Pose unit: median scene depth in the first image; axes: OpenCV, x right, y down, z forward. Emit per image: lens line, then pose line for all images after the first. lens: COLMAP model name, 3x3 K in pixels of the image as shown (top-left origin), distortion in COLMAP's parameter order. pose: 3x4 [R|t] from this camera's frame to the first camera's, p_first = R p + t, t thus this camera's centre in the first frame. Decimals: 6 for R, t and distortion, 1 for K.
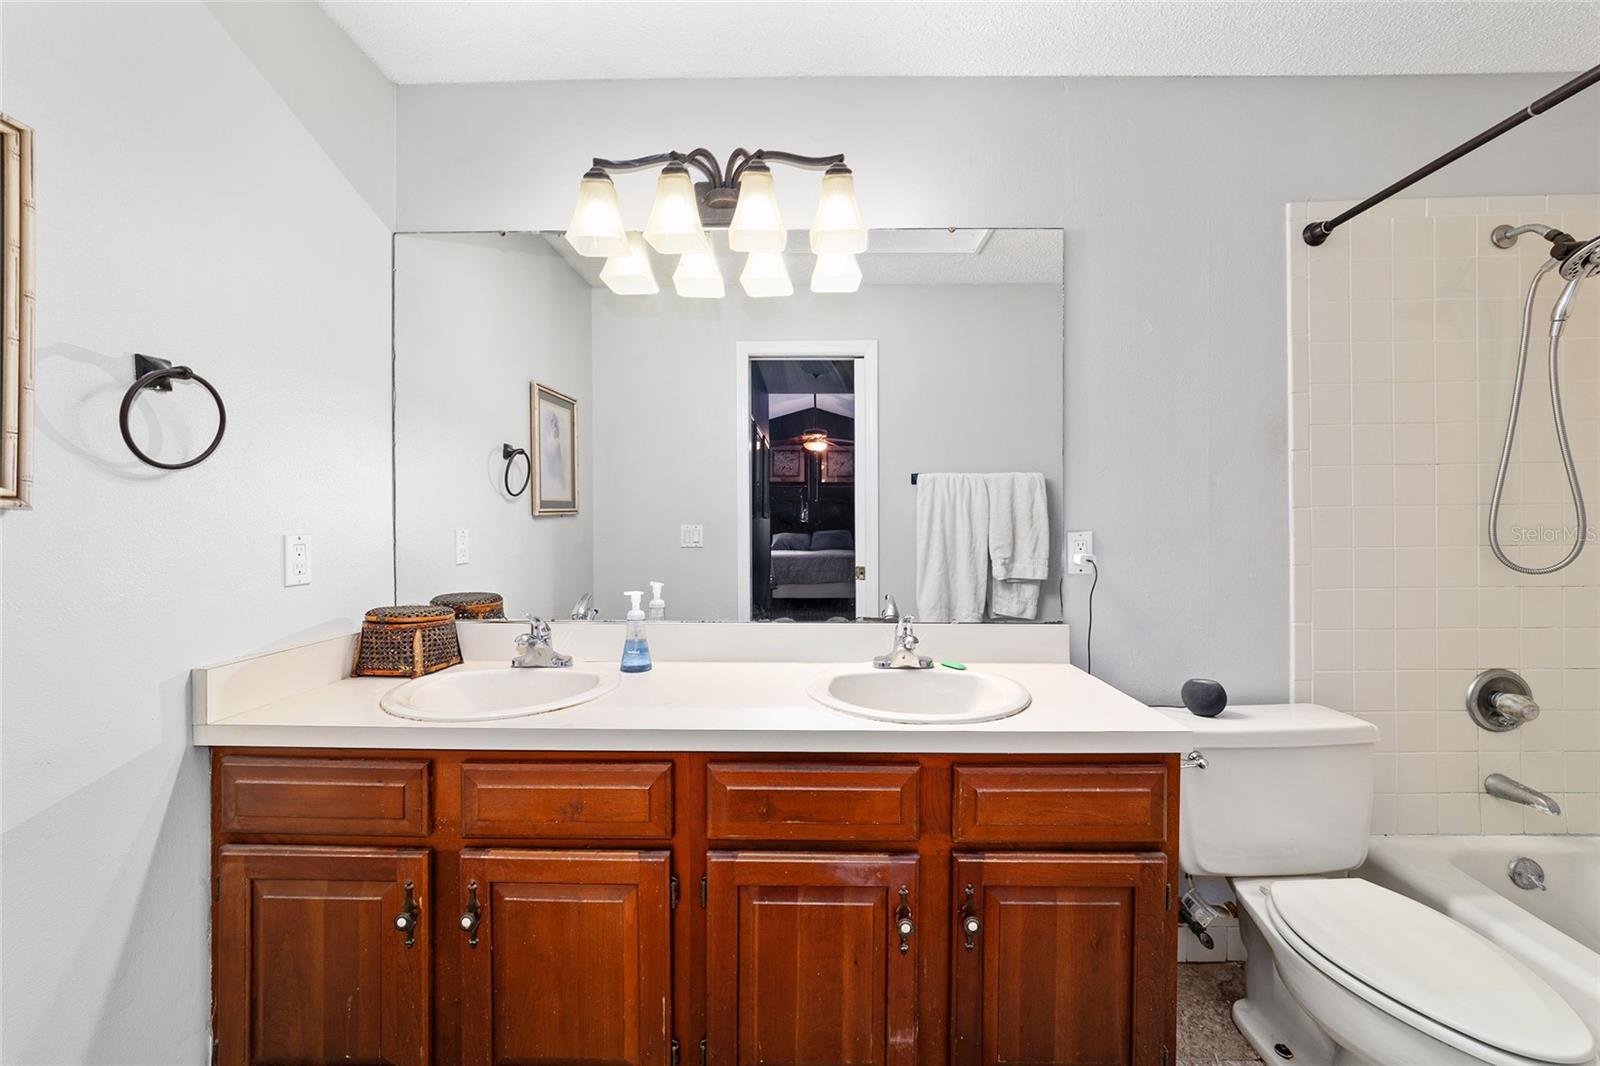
lens RADIAL K [[614.1, 0, 797.5], [0, 614.1, 526.3], [0, 0, 1]] dist [-0.020578, 0.009623]
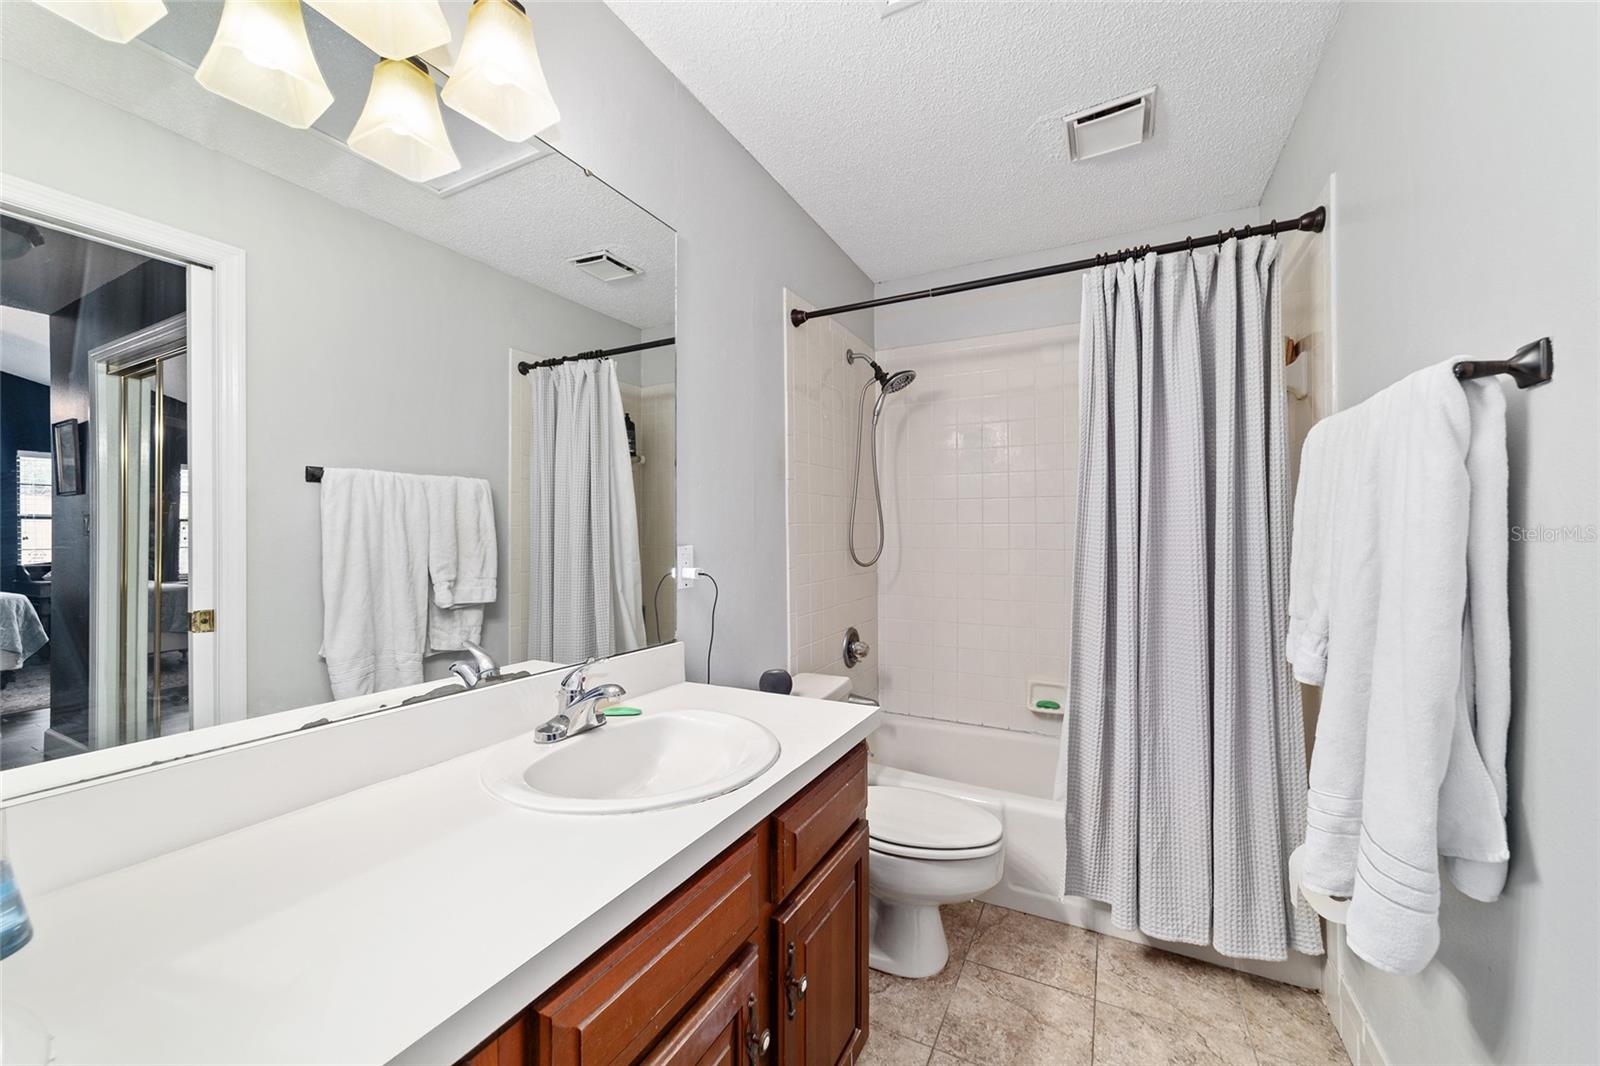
lens RADIAL K [[617.5, 0, 800.0], [0, 617.5, 533.0], [0, 0, 1]] dist [-0.016318, 0.009871]
pose [[0.455601, 0.002661, 0.890180, -0.180835], [0.009166, 0.999928, -0.007680, -0.001062], [-0.890137, 0.011659, 0.455544, 0.203794]]
